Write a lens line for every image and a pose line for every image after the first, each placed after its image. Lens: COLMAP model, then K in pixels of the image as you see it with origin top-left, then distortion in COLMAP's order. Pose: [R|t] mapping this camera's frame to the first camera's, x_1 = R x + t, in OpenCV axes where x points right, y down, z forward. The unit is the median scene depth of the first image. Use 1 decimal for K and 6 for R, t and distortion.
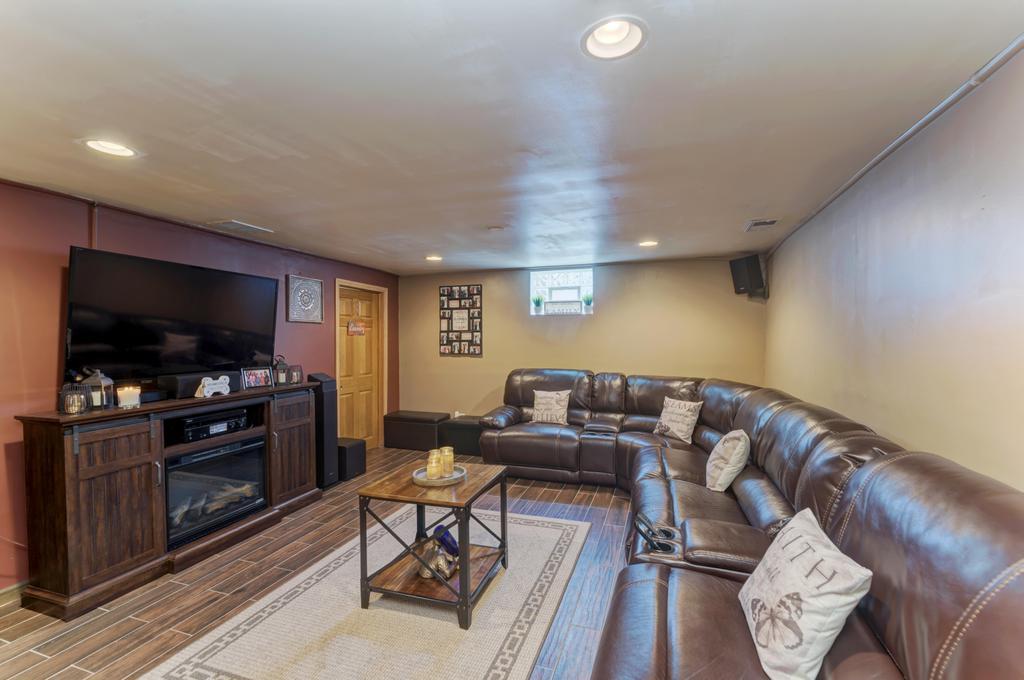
lens RADIAL K [[443.9, 0, 513.2], [0, 443.9, 340.8], [0, 0, 1]] dist [0.003620, -0.000186]
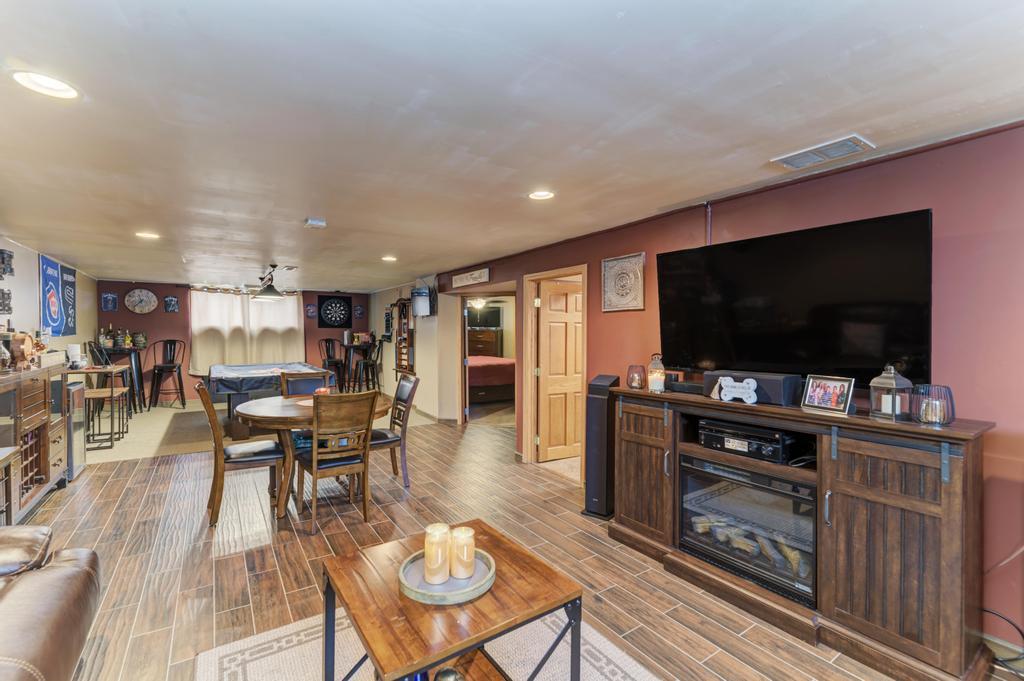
lens RADIAL K [[443.9, 0, 515.3], [0, 443.9, 340.4], [0, 0, 1]] dist [0.003620, -0.000186]
pose [[-0.602531, 0.022003, -0.797792, 0.189248], [0.001378, 0.999647, 0.026529, -0.006205], [0.798094, 0.014885, -0.602349, 1.199623]]
